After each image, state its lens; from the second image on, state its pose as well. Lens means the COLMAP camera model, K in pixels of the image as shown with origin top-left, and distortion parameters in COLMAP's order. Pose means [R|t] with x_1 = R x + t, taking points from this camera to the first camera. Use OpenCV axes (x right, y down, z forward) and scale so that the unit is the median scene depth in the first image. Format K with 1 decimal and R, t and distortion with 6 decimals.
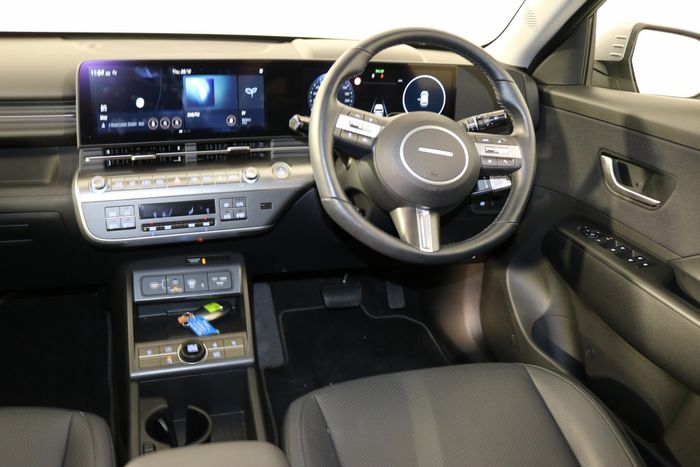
lens RADIAL K [[580.2, 0, 335.6], [0, 580.2, 237.2], [0, 0, 1]] dist [-0.162650, 0.140313]
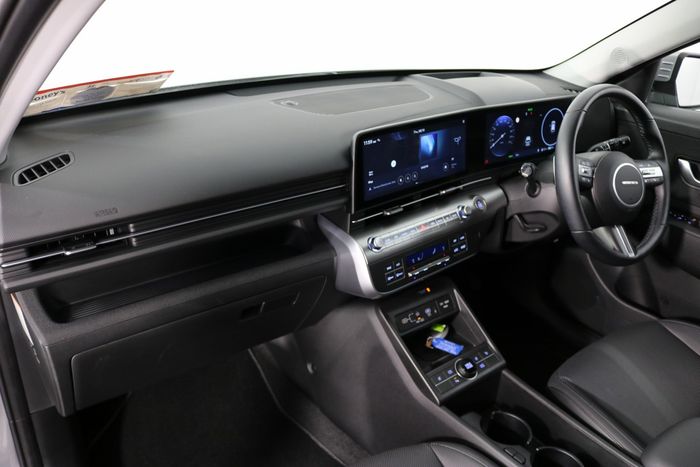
lens RADIAL K [[580.2, 0, 335.6], [0, 580.2, 237.2], [0, 0, 1]] dist [-0.162650, 0.140313]
pose [[0.942873, -0.156934, 0.293876, -0.777545], [0.133149, 0.986099, 0.099396, -0.216400], [-0.305389, -0.054588, 0.950662, -0.036742]]
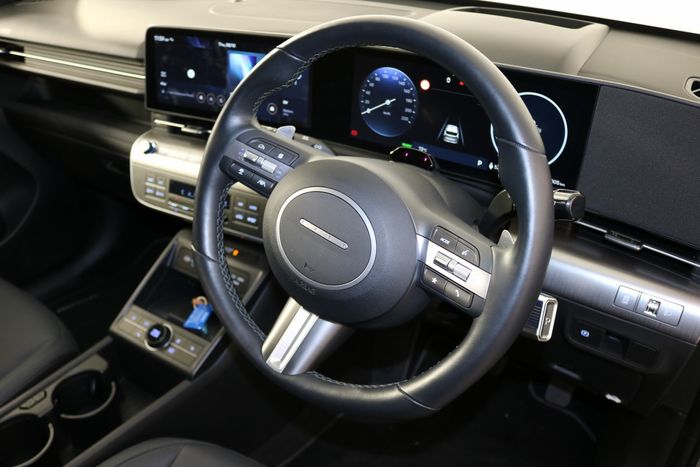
lens RADIAL K [[580.2, 0, 335.6], [0, 580.2, 237.2], [0, 0, 1]] dist [-0.162650, 0.140313]
pose [[0.641100, 0.344950, -0.685565, 0.533739], [-0.253025, 0.938352, 0.235529, -0.257552], [0.724548, 0.022467, 0.688859, 0.512954]]
